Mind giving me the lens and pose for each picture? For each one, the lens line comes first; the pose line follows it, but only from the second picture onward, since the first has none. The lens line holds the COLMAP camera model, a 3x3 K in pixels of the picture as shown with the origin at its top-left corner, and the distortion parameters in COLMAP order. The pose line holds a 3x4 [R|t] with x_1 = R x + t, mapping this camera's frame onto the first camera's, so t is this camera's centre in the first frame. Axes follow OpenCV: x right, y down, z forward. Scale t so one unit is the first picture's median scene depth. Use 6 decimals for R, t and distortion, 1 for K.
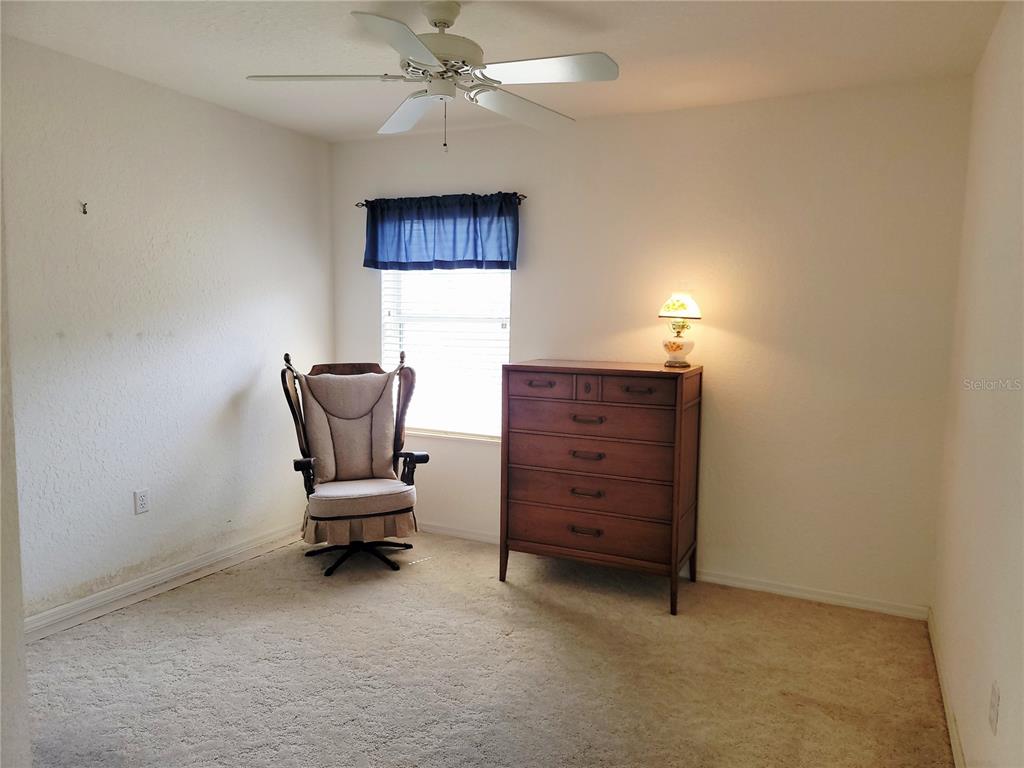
lens RADIAL K [[704.8, 0, 517.1], [0, 704.8, 383.8], [0, 0, 1]] dist [0.057547, -0.039860]
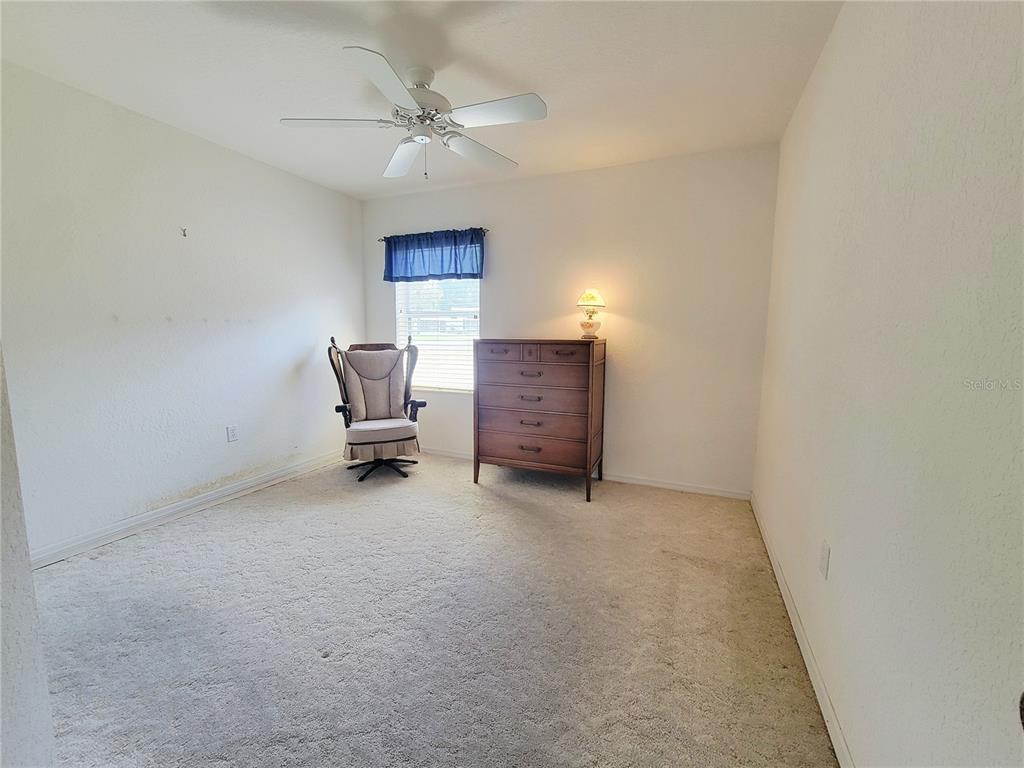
lens RADIAL K [[417.1, 0, 505.0], [0, 417.1, 378.6], [0, 0, 1]] dist [-0.006210, 0.000545]
pose [[0.999432, -0.013462, 0.030908, 0.018656], [0.012887, 0.999741, 0.018738, 0.042886], [-0.031152, -0.018329, 0.999347, 0.120520]]
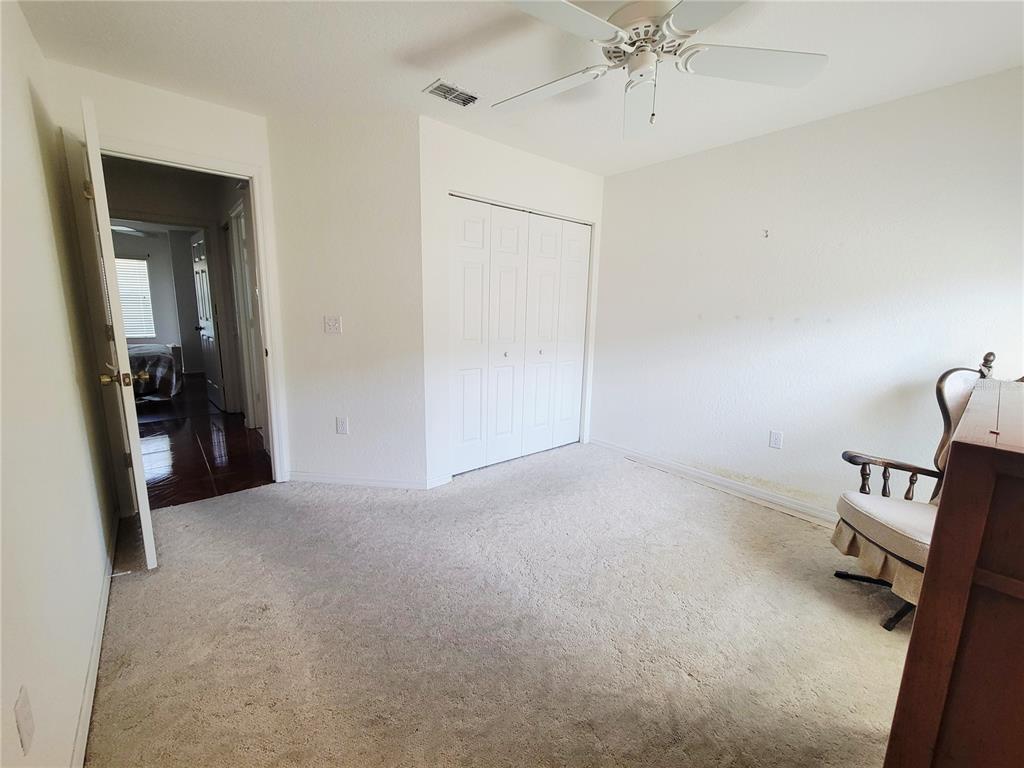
lens RADIAL K [[417.1, 0, 507.1], [0, 417.1, 380.1], [0, 0, 1]] dist [-0.006210, 0.000545]
pose [[-0.406819, 0.131447, -0.904002, 0.426697], [-0.119597, 0.973412, 0.195360, -0.047050], [0.905646, 0.187592, -0.380281, 0.846931]]
